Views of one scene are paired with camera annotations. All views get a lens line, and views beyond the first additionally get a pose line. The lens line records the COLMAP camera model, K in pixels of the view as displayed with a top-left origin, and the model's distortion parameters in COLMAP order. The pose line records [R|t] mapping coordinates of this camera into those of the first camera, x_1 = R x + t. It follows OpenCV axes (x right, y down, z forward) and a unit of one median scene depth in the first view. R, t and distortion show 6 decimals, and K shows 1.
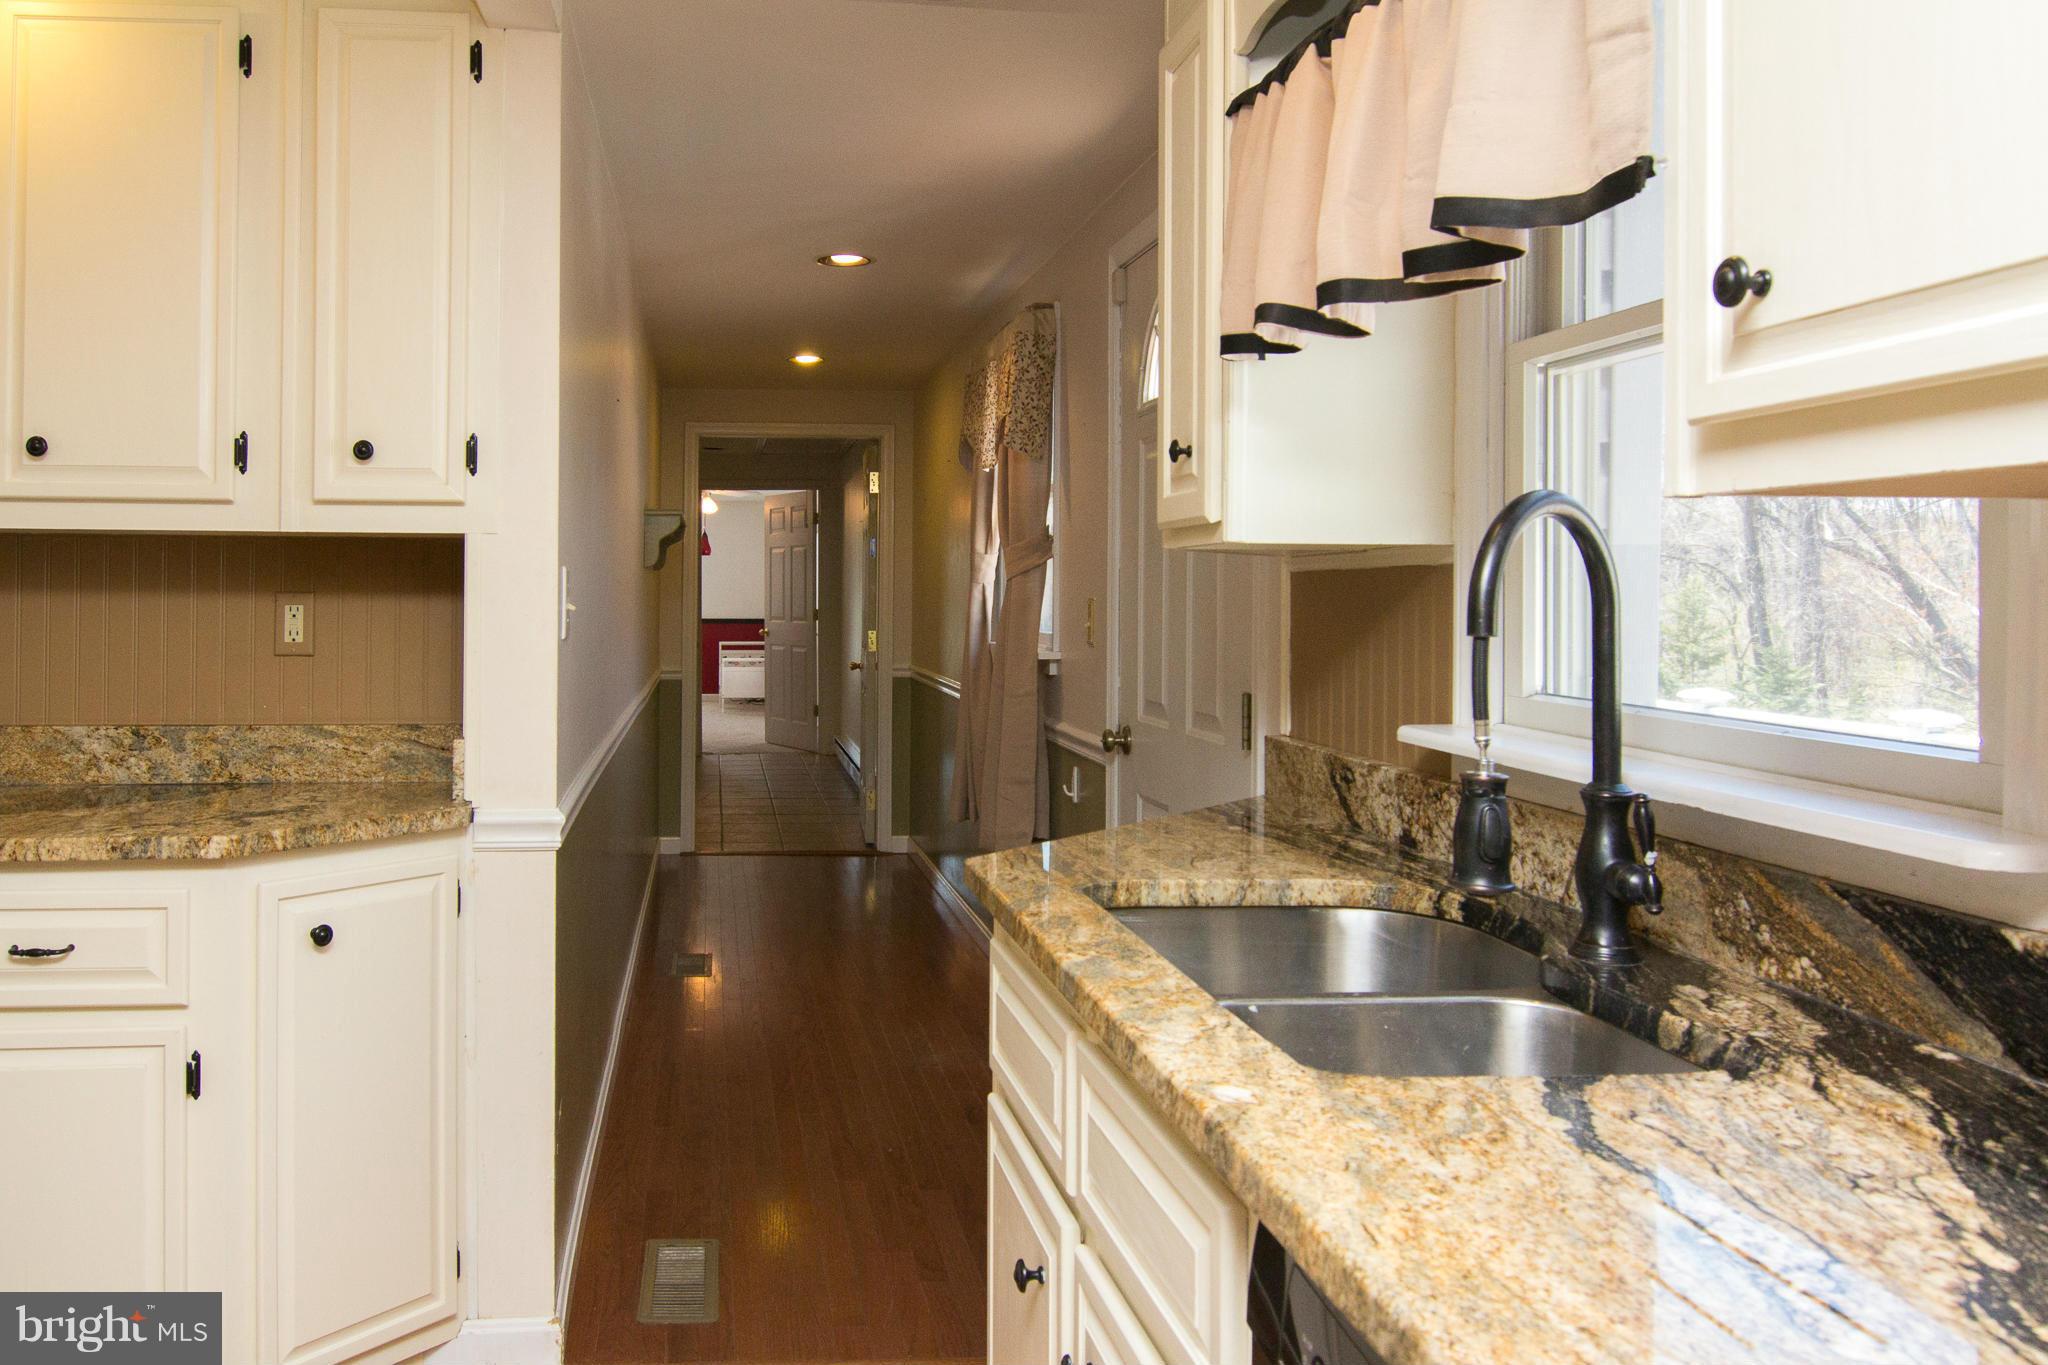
lens RADIAL K [[1534.7, 0, 871.6], [0, 1534.7, 589.5], [0, 0, 1]] dist [-0.015012, 0.000525]
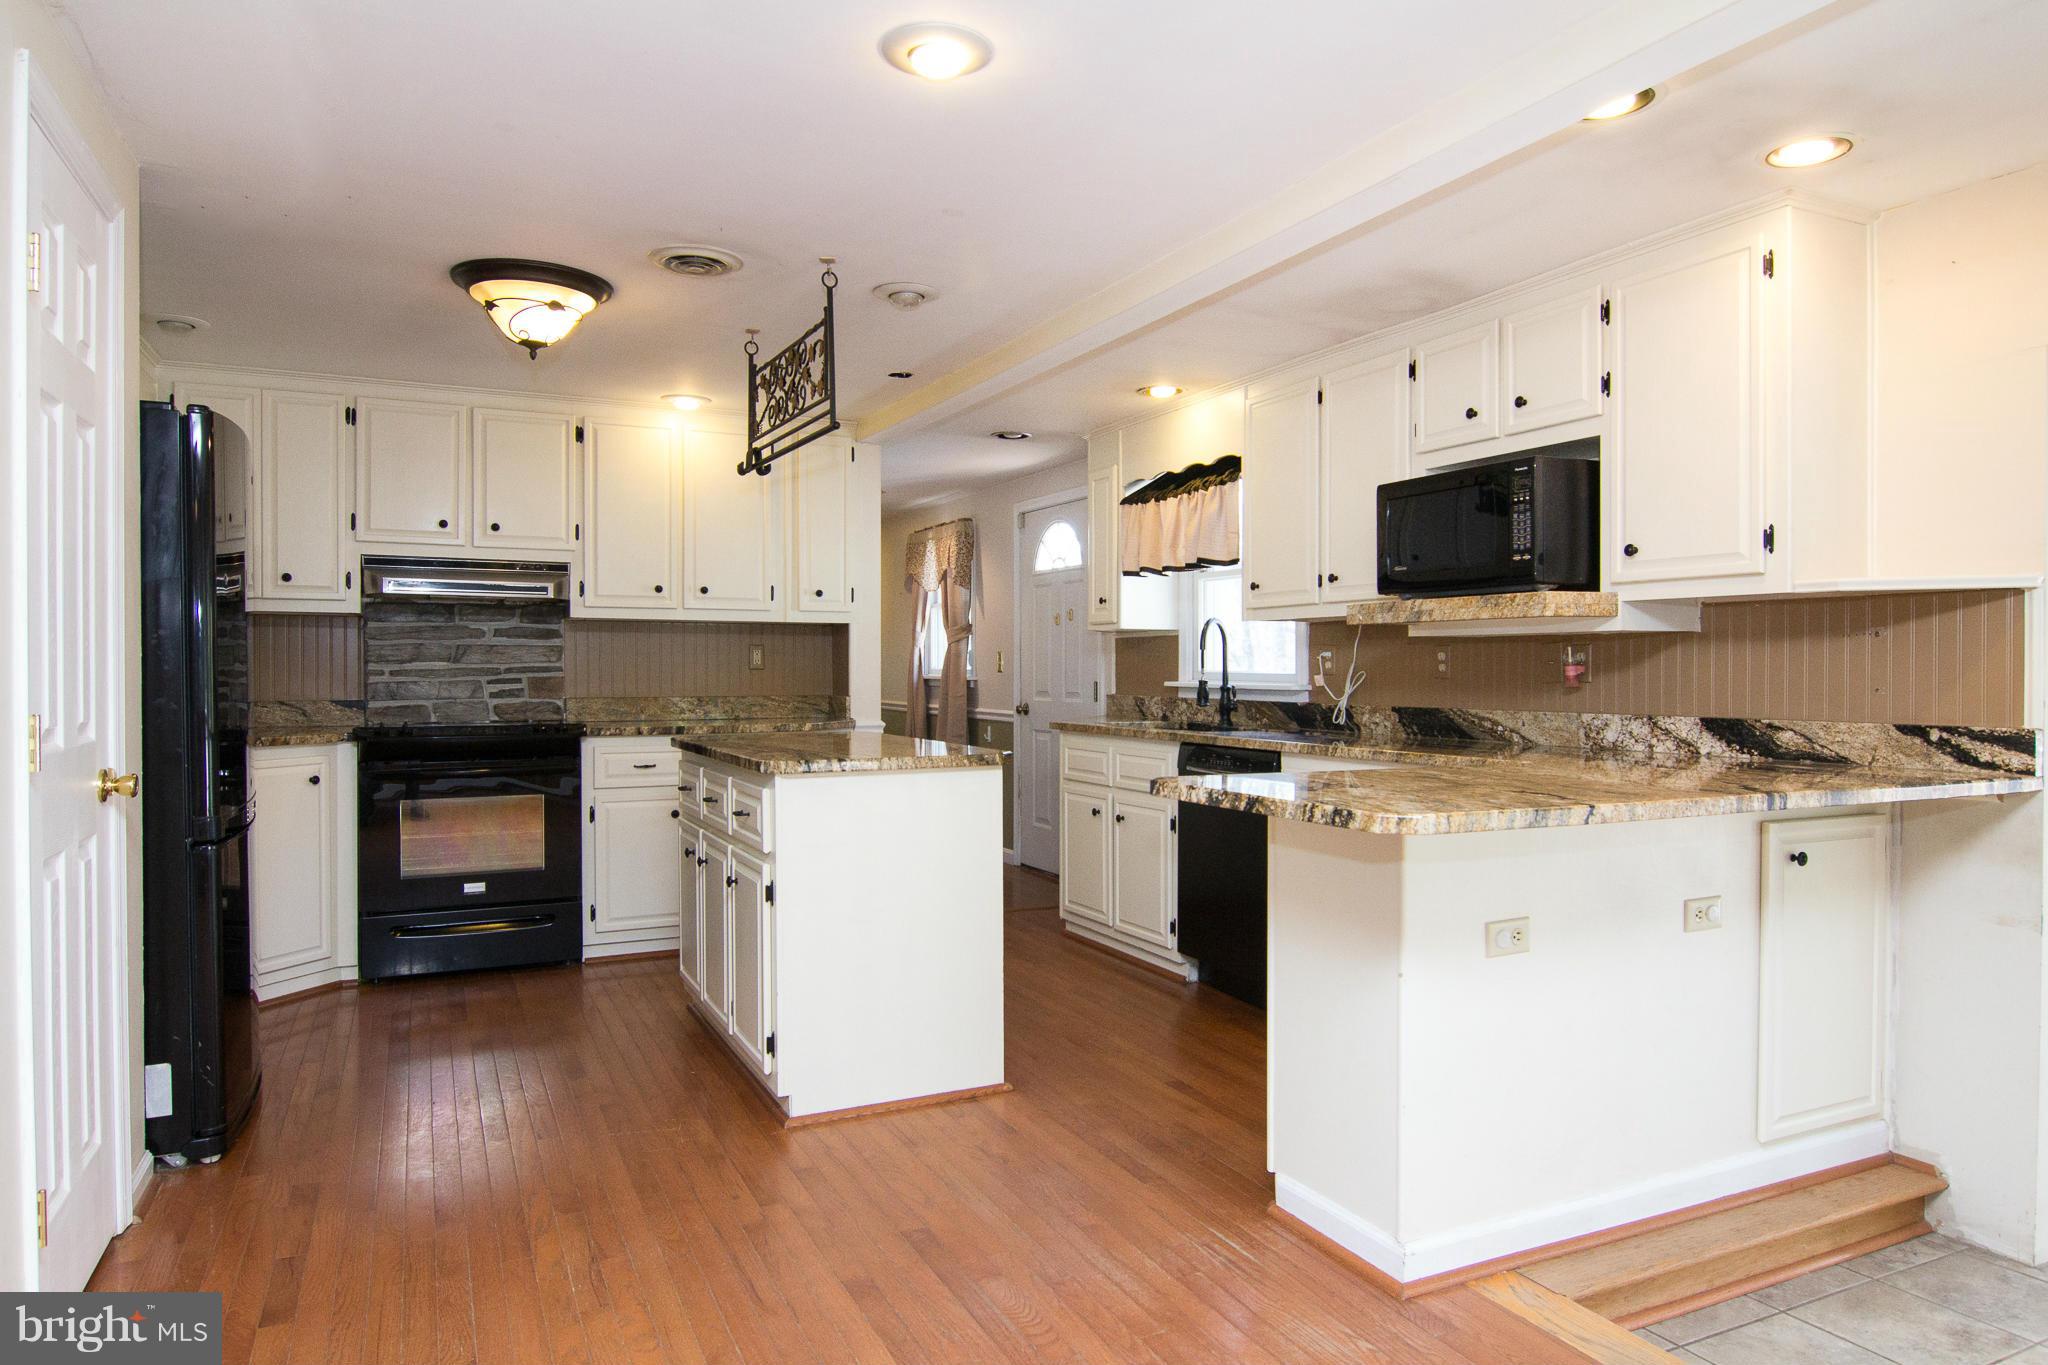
lens RADIAL K [[1298.6, 0, 1027.8], [0, 1298.6, 675.5], [0, 0, 1]] dist [-0.030575, -0.002435]
pose [[0.937446, -0.005079, 0.348093, -0.908646], [0.002383, 0.999964, 0.008175, 0.046715], [-0.348122, -0.006835, 0.937424, -1.545148]]
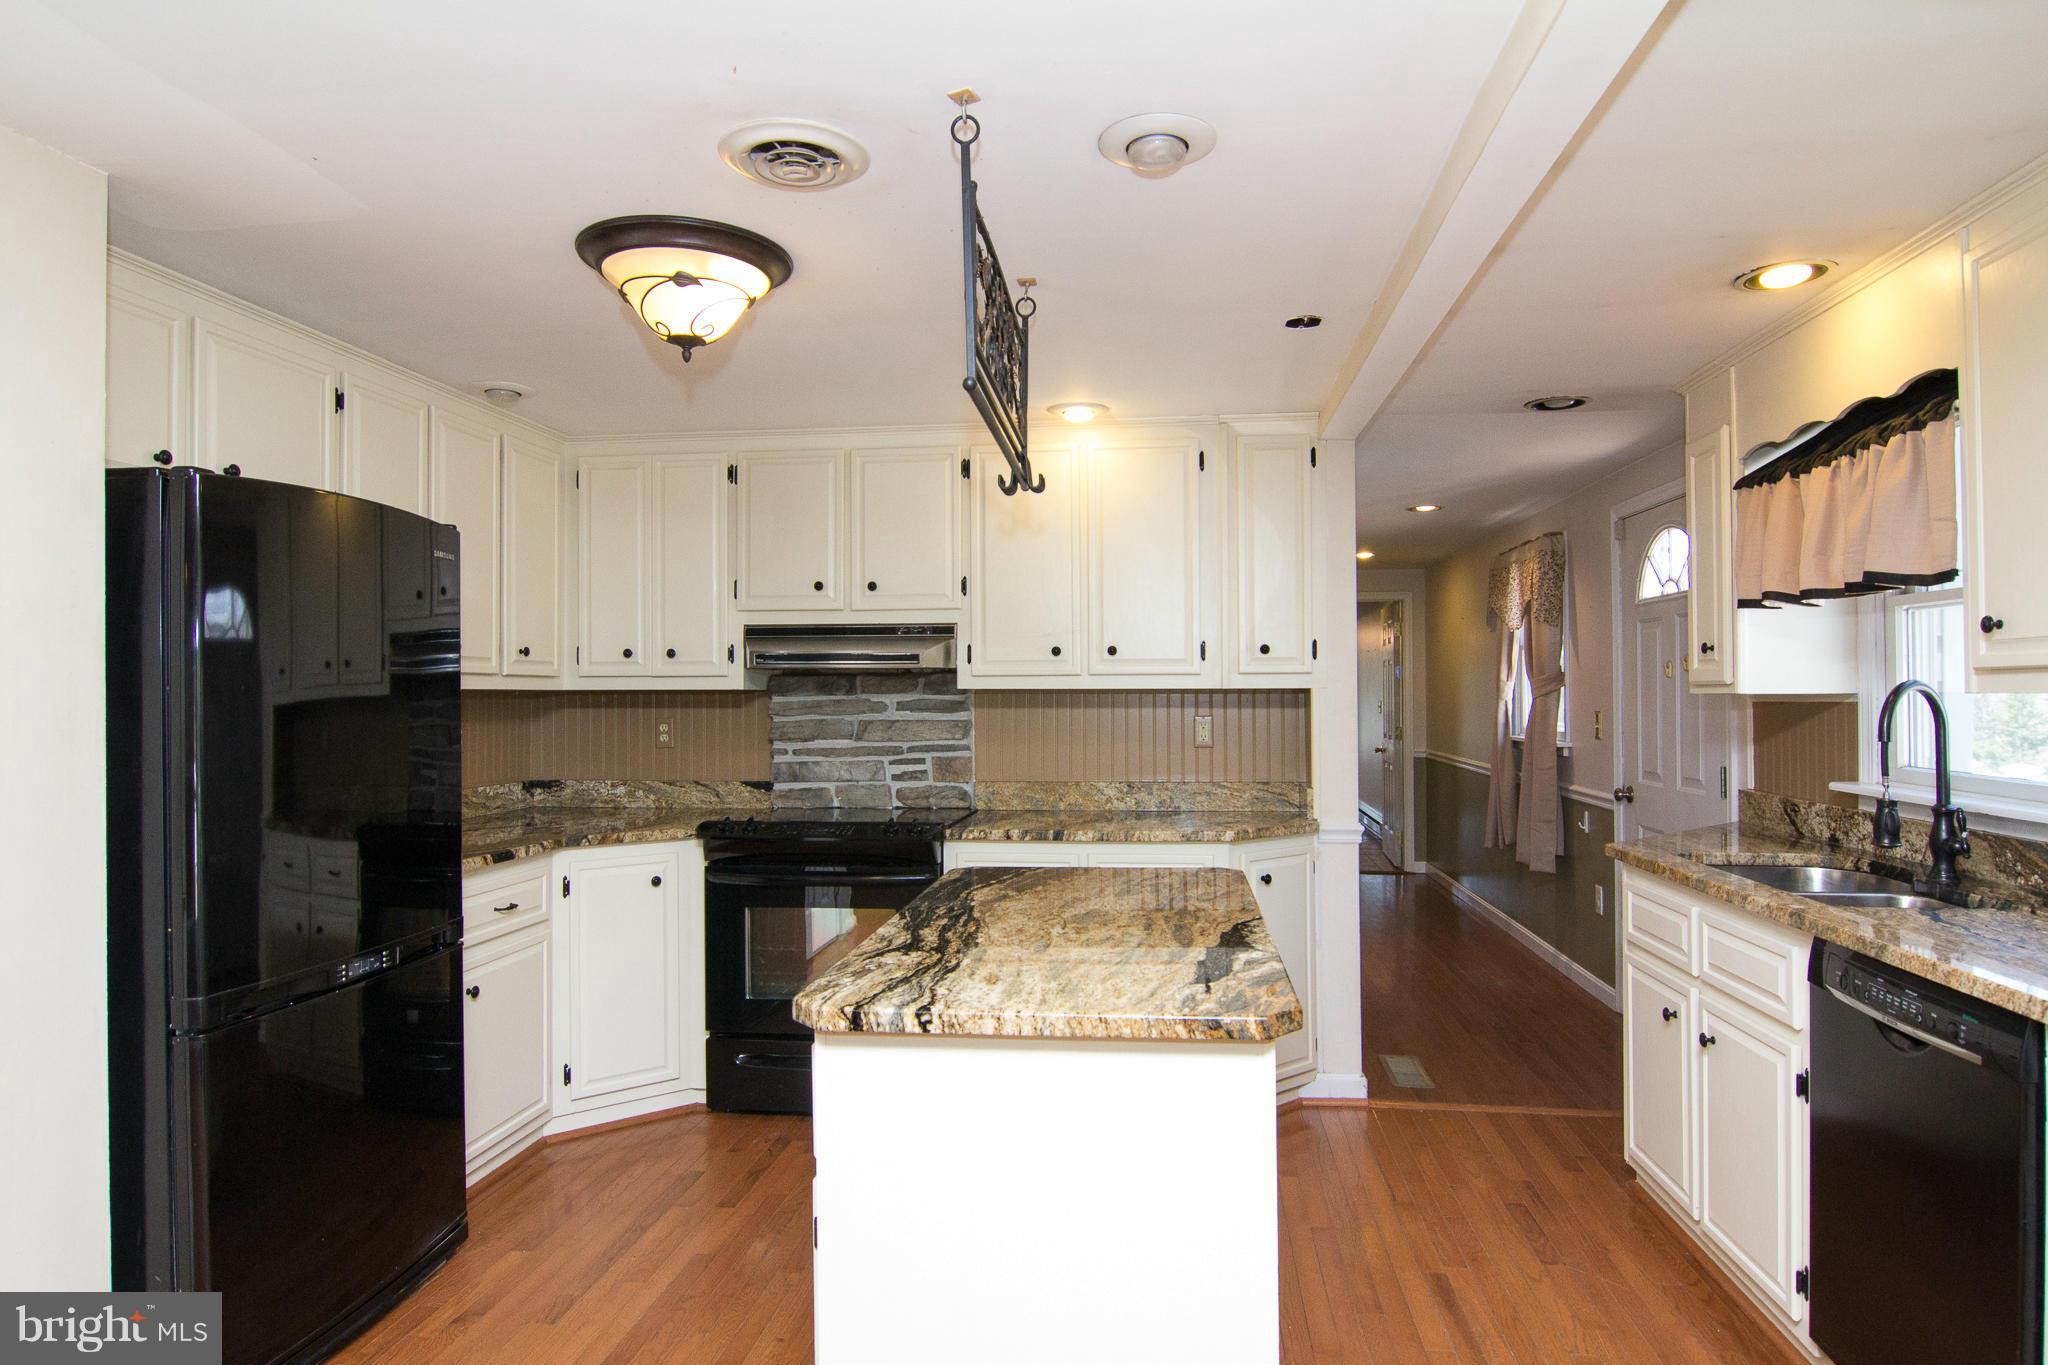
lens RADIAL K [[1166.4, 0, 1036.7], [0, 1166.4, 680.2], [0, 0, 1]] dist [-0.015495, -0.007378]
pose [[0.976202, -0.013786, -0.216423, -0.331701], [0.011992, 0.999882, -0.009600, -0.042498], [0.216530, 0.006776, 0.976252, -0.692371]]
